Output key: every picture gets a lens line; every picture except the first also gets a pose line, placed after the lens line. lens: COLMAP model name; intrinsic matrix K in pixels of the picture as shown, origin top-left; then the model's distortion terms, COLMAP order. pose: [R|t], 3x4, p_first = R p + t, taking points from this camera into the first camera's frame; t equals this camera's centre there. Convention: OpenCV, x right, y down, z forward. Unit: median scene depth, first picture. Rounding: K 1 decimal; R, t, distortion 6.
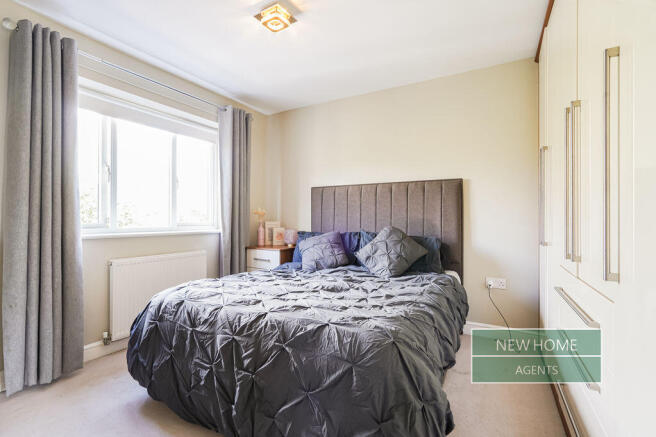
lens RADIAL K [[310.6, 0, 326.1], [0, 310.6, 218.7], [0, 0, 1]] dist [-0.004059, -0.000123]
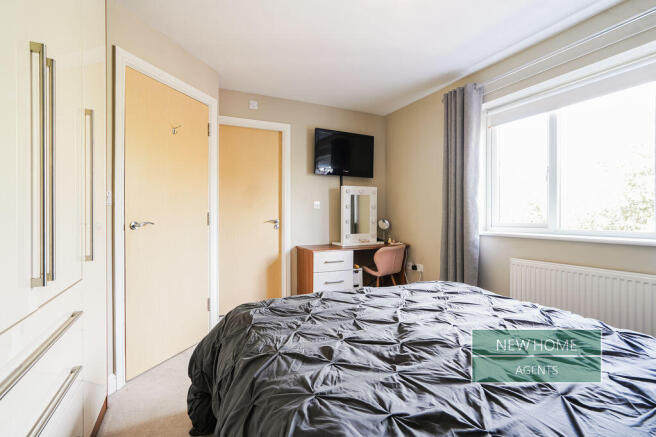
lens RADIAL K [[310.6, 0, 325.9], [0, 310.6, 215.4], [0, 0, 1]] dist [-0.004059, -0.000123]
pose [[-0.579083, 0.010187, -0.815205, 0.496535], [0.004861, 0.999947, 0.009043, -0.022595], [0.815254, 0.001274, -0.579102, 1.018687]]
